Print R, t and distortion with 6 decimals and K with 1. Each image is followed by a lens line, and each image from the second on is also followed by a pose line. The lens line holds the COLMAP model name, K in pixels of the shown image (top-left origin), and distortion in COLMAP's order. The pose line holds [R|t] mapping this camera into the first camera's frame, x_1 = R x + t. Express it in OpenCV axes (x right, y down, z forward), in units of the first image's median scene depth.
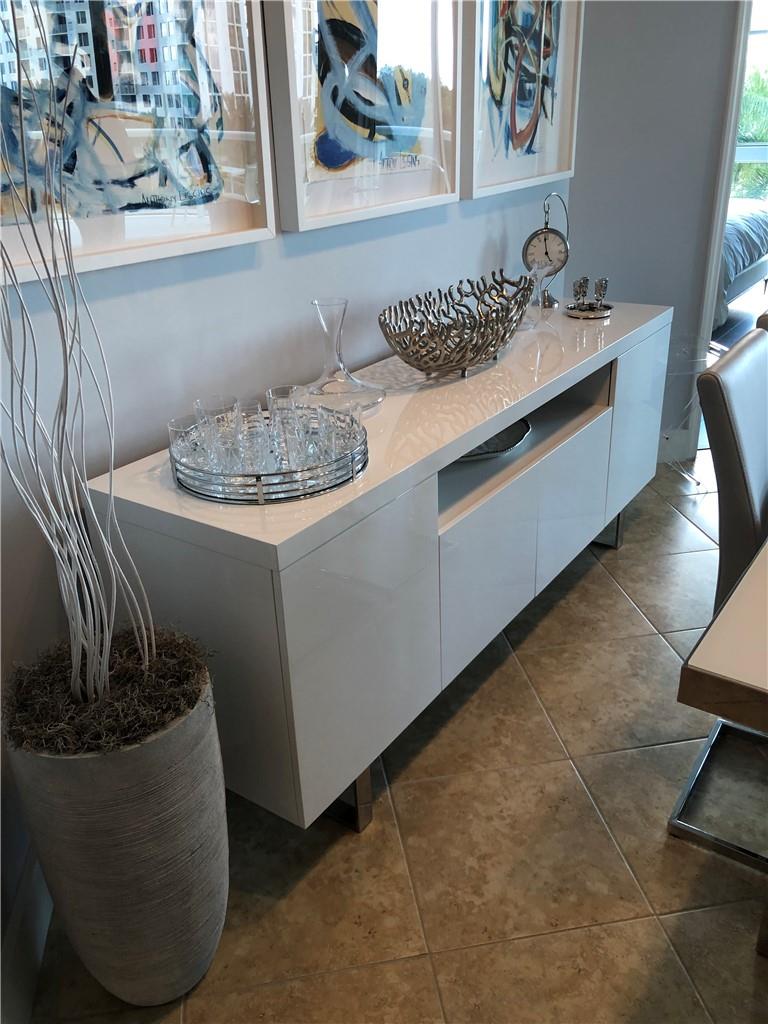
lens RADIAL K [[844.4, 0, 386.7], [0, 844.4, 511.0], [0, 0, 1]] dist [0.048455, -0.040087]
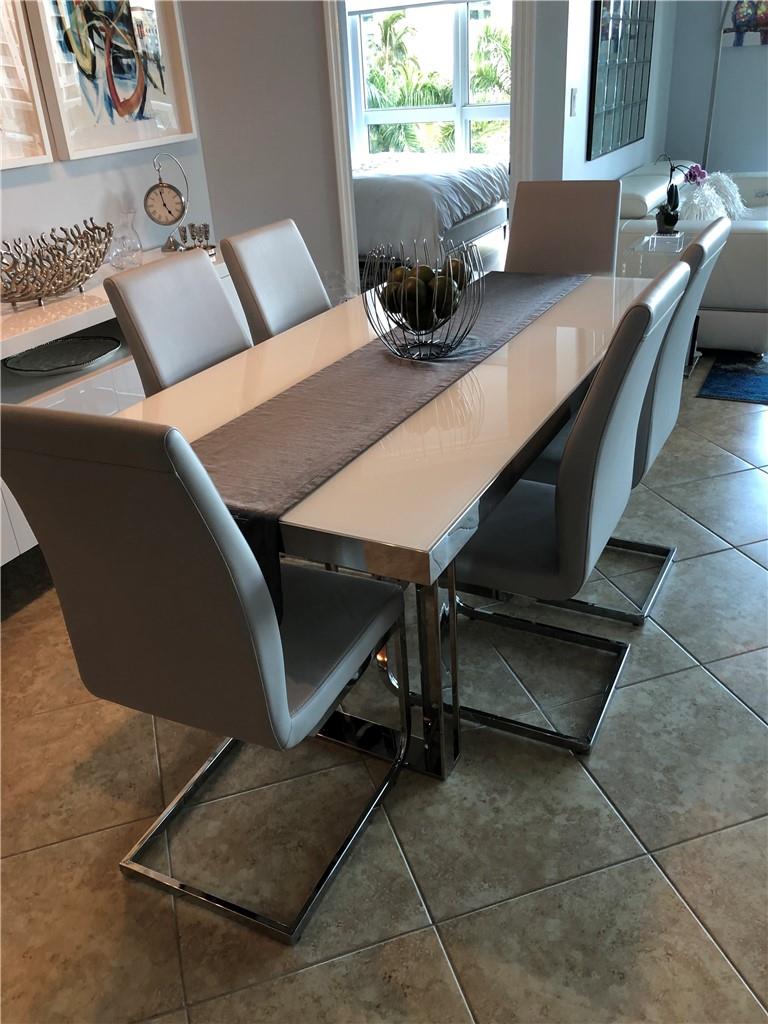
lens RADIAL K [[844.4, 0, 378.0], [0, 844.4, 508.9], [0, 0, 1]] dist [0.048455, -0.040087]
pose [[0.990601, -0.080769, 0.110390, 0.336806], [0.076868, 0.996272, 0.039148, 0.099802], [-0.113140, -0.030295, 0.993117, -0.234619]]
